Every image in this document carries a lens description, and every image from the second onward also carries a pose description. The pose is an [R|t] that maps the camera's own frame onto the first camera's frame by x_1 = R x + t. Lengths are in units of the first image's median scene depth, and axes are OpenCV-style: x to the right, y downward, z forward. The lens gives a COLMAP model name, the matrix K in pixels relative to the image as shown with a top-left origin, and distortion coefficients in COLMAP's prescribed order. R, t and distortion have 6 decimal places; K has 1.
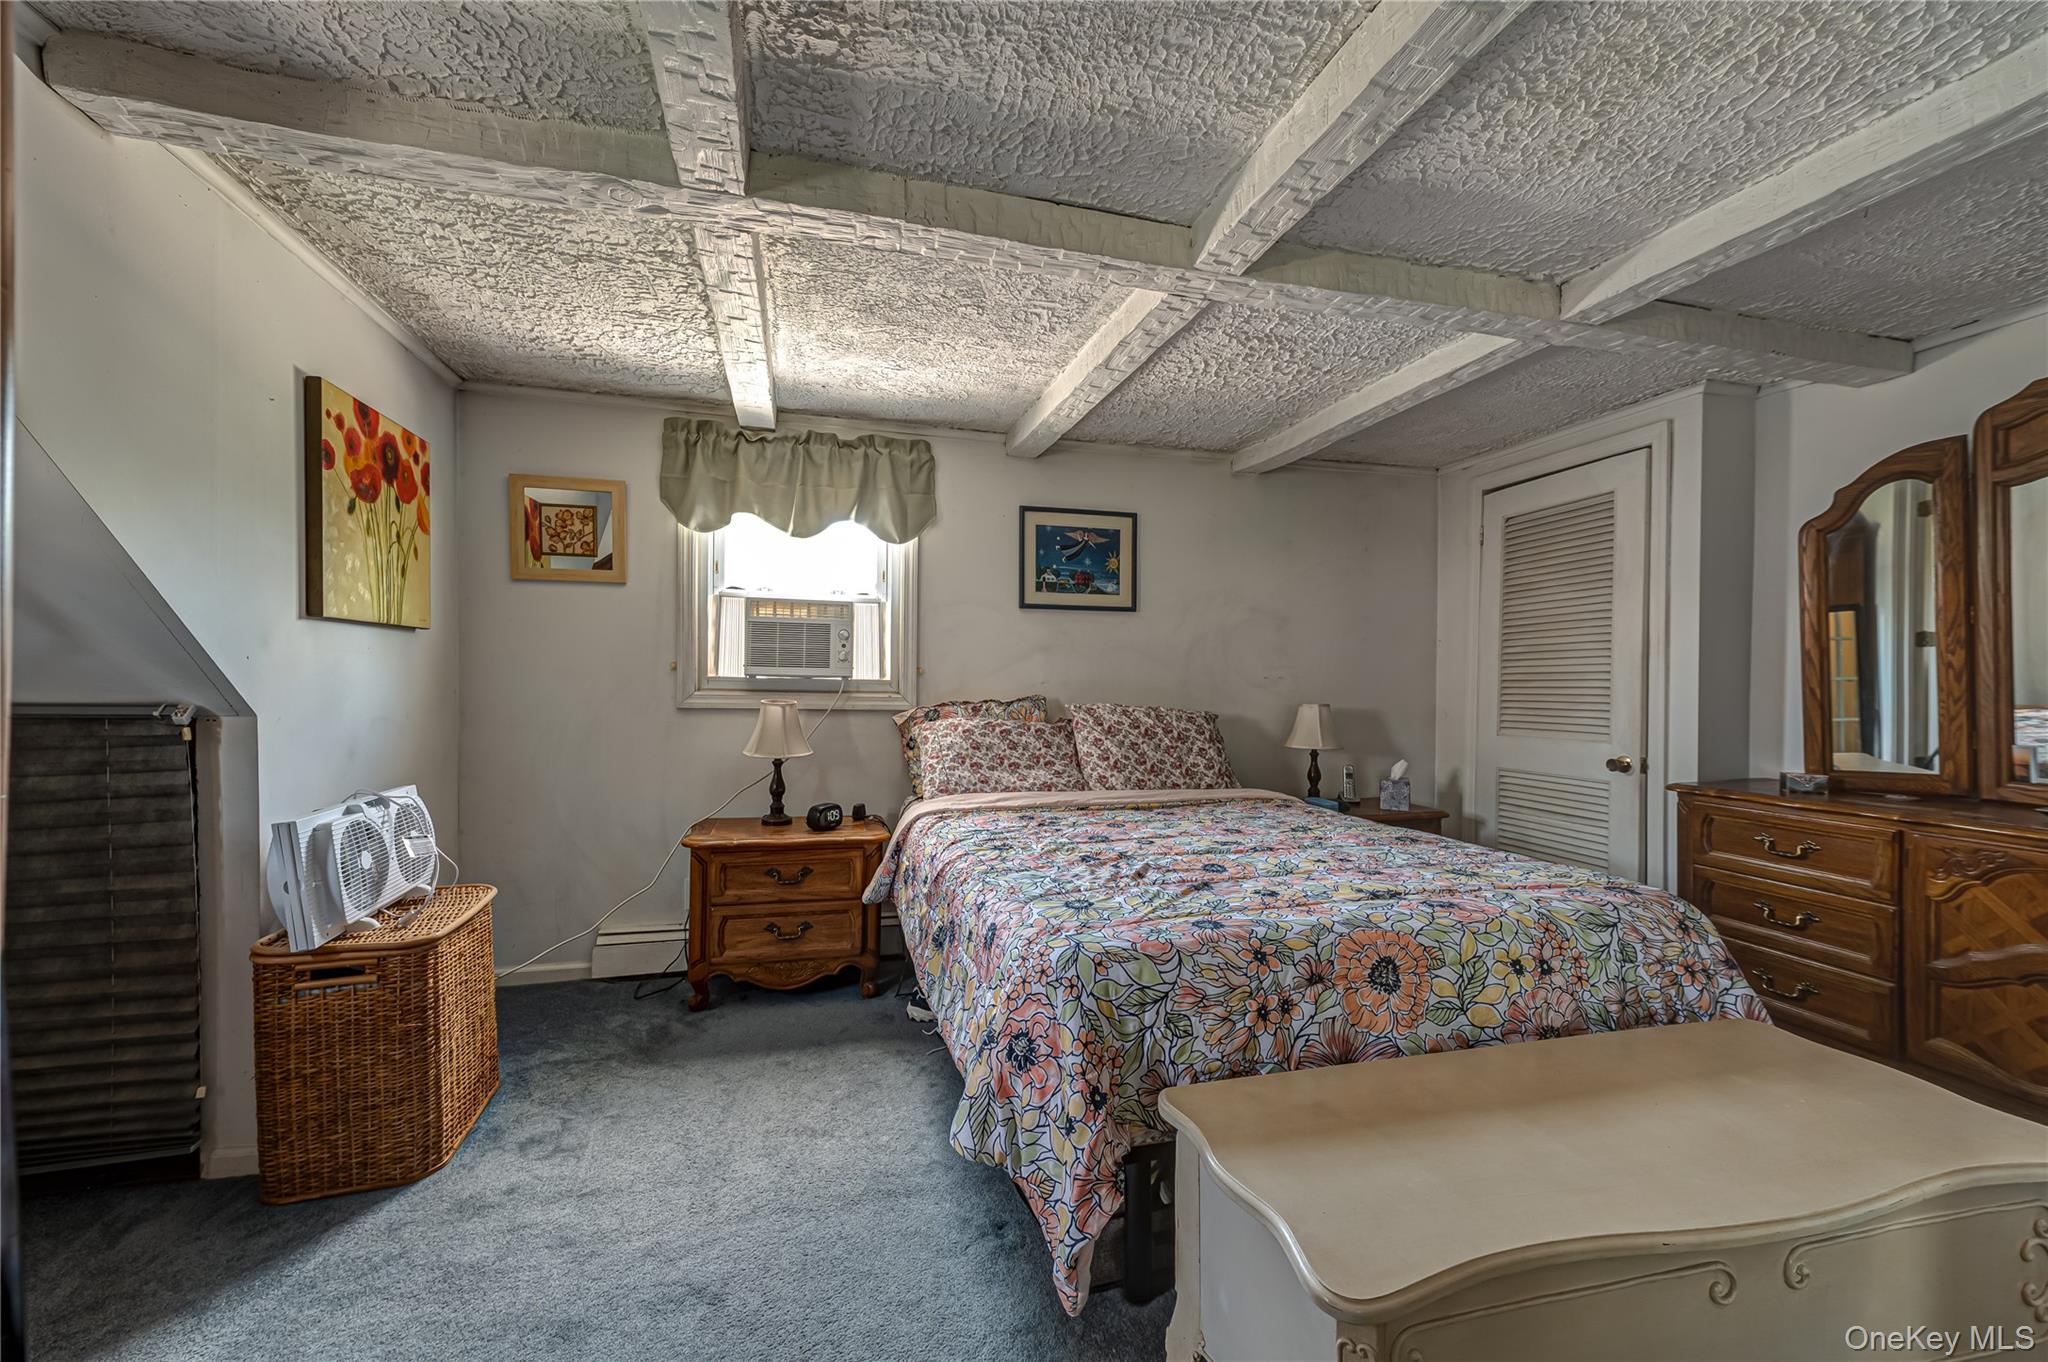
lens RADIAL K [[792.7, 0, 1028.0], [0, 792.7, 681.1], [0, 0, 1]] dist [0.008856, -0.000502]
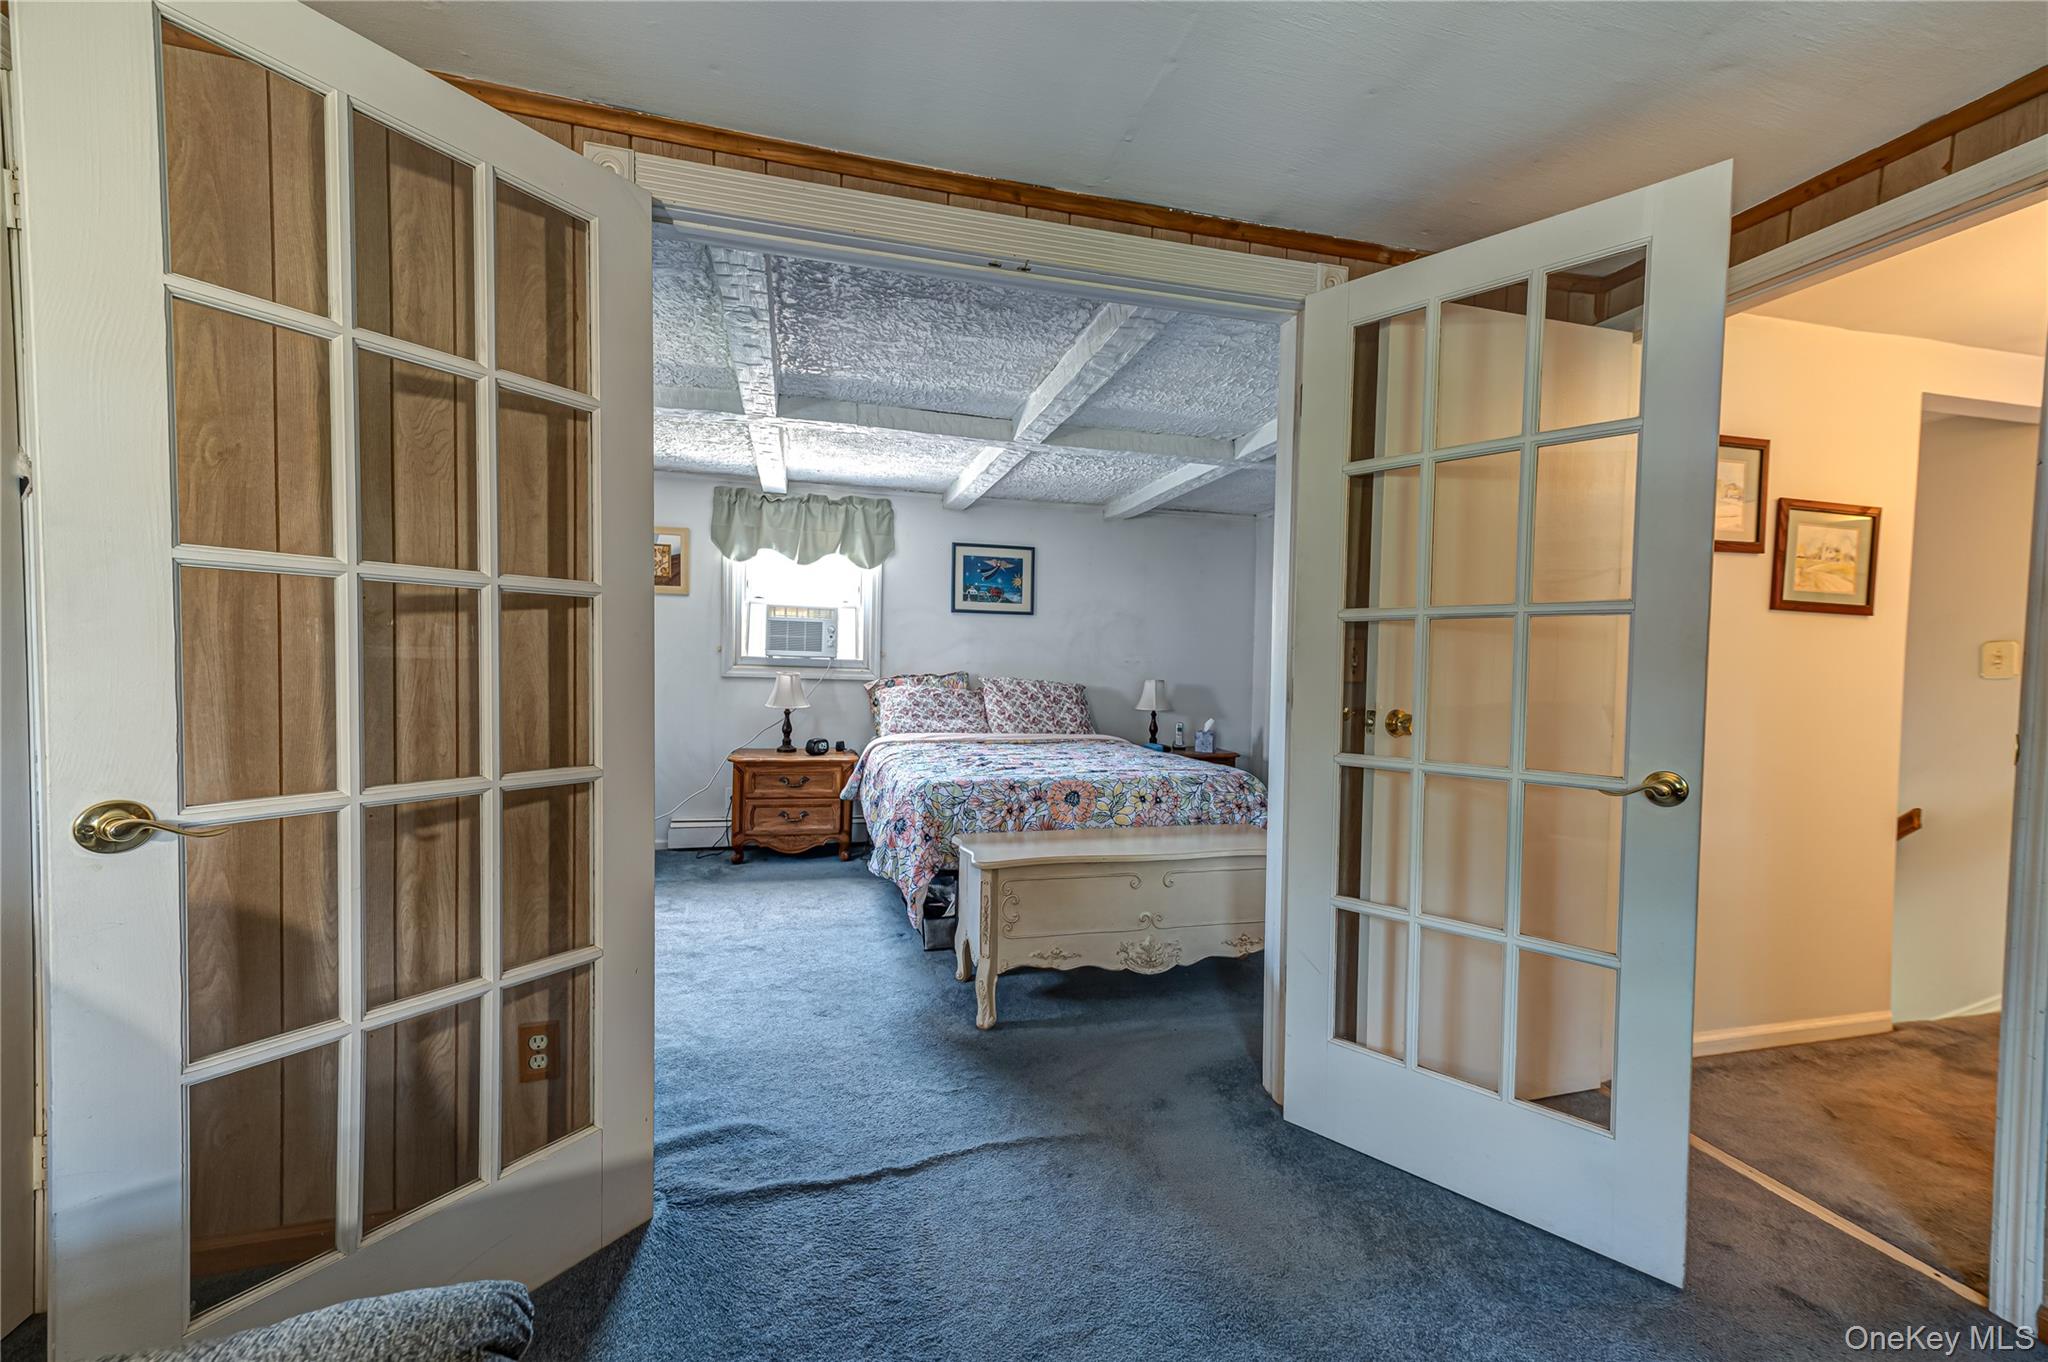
lens RADIAL K [[792.7, 0, 1030.4], [0, 792.7, 680.1], [0, 0, 1]] dist [0.008856, -0.000502]
pose [[0.999927, 0.012112, -0.000494, 0.165783], [-0.012100, 0.999737, 0.019476, 0.004349], [0.000730, -0.019468, 0.999810, -0.570361]]
